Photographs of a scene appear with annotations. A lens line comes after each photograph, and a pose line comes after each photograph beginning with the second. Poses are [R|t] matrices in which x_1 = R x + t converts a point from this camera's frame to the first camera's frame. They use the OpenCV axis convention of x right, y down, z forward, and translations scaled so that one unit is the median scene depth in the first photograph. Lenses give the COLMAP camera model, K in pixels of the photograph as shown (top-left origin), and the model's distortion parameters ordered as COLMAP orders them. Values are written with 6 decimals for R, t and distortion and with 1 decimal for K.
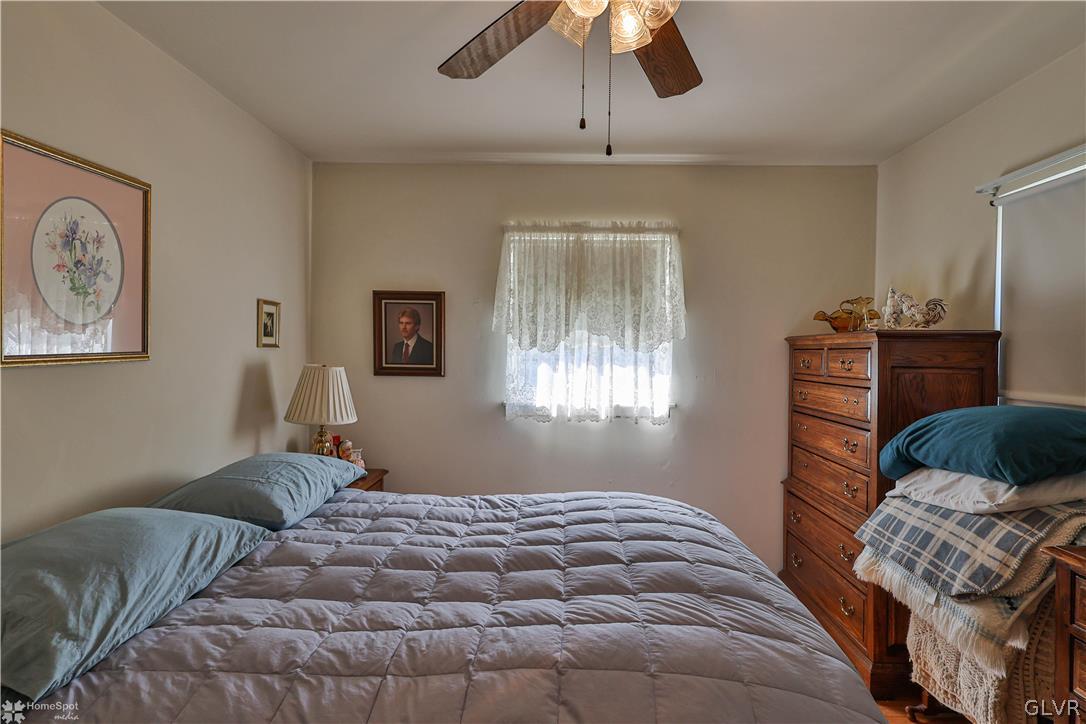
lens RADIAL K [[573.9, 0, 543.0], [0, 573.9, 362.0], [0, 0, 1]] dist [0.001310, 0.001711]
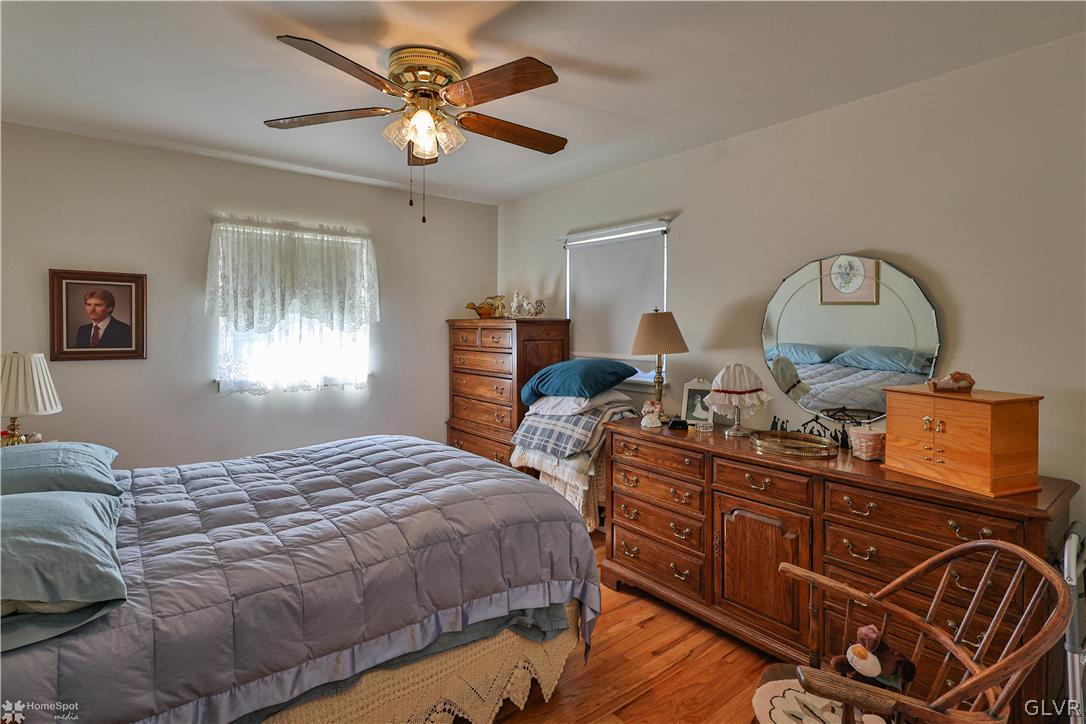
lens RADIAL K [[548.4, 0, 548.3], [0, 548.4, 345.9], [0, 0, 1]] dist [-0.000127, 0.000204]
pose [[0.759481, -0.030733, 0.649803, -0.370827], [0.015721, 0.999459, 0.028895, -0.019819], [-0.650339, -0.011729, 0.759553, -0.261690]]
